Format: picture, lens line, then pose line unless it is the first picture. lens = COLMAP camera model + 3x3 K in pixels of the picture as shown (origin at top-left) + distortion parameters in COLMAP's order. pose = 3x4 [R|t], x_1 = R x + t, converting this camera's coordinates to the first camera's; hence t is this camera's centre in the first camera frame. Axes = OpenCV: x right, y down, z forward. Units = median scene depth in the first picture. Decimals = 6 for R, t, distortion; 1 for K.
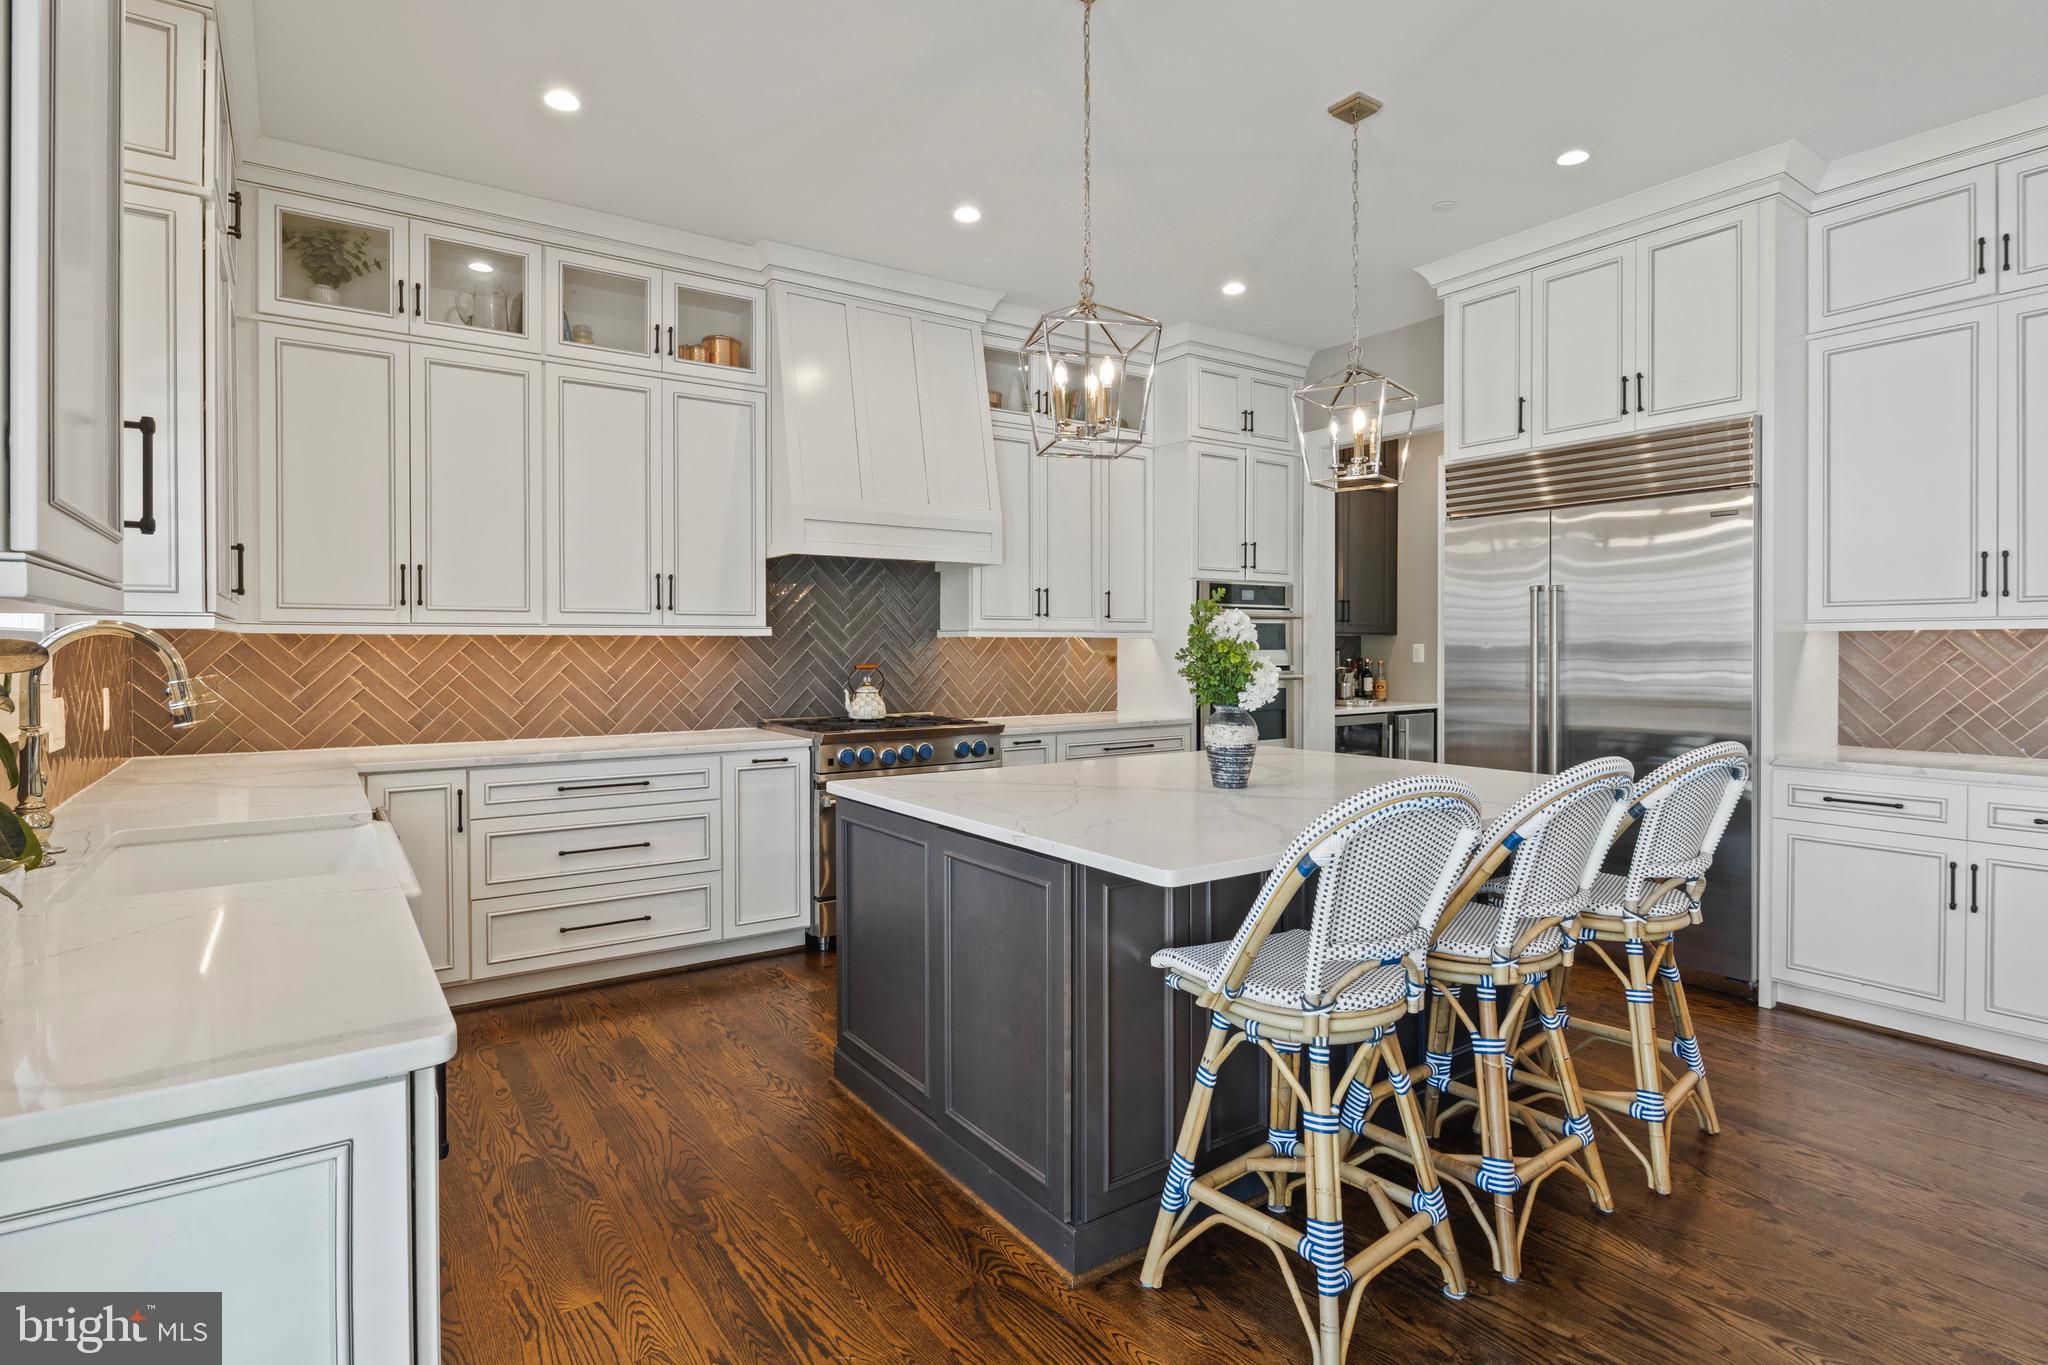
lens RADIAL K [[1030.7, 0, 1020.1], [0, 1030.7, 660.5], [0, 0, 1]] dist [-0.007305, 0.000351]
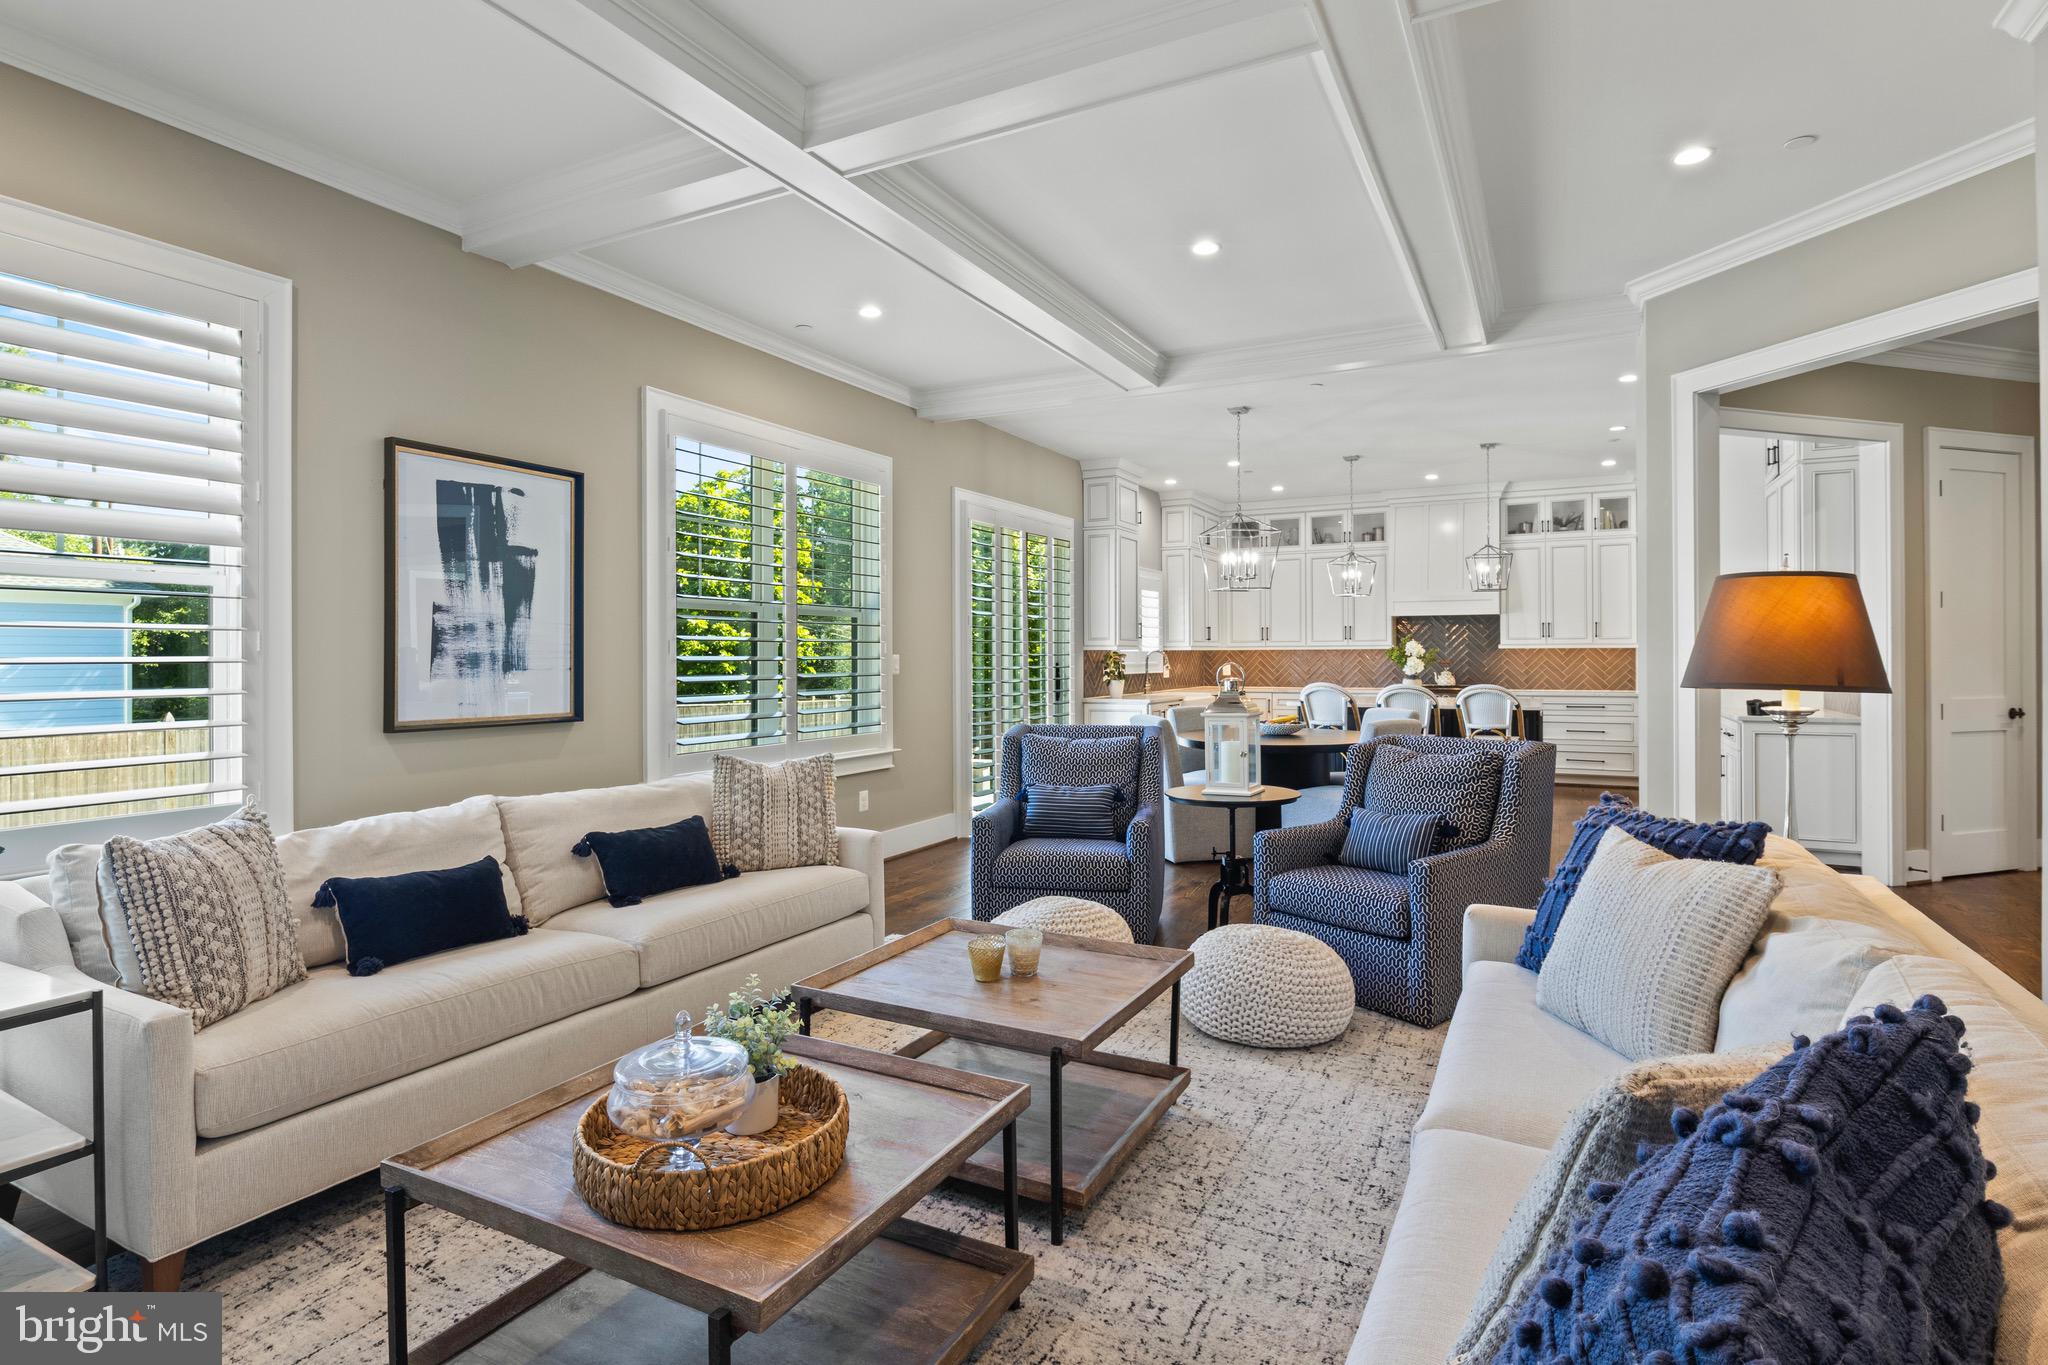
lens RADIAL K [[1029.3, 0, 1024.7], [0, 1029.3, 654.6], [0, 0, 1]] dist [-0.009844, -0.000094]
pose [[0.466136, -0.001043, -0.884712, 1.664917], [-0.008508, 0.999948, -0.005662, 0.011527], [0.884672, 0.010167, 0.466103, -0.995509]]
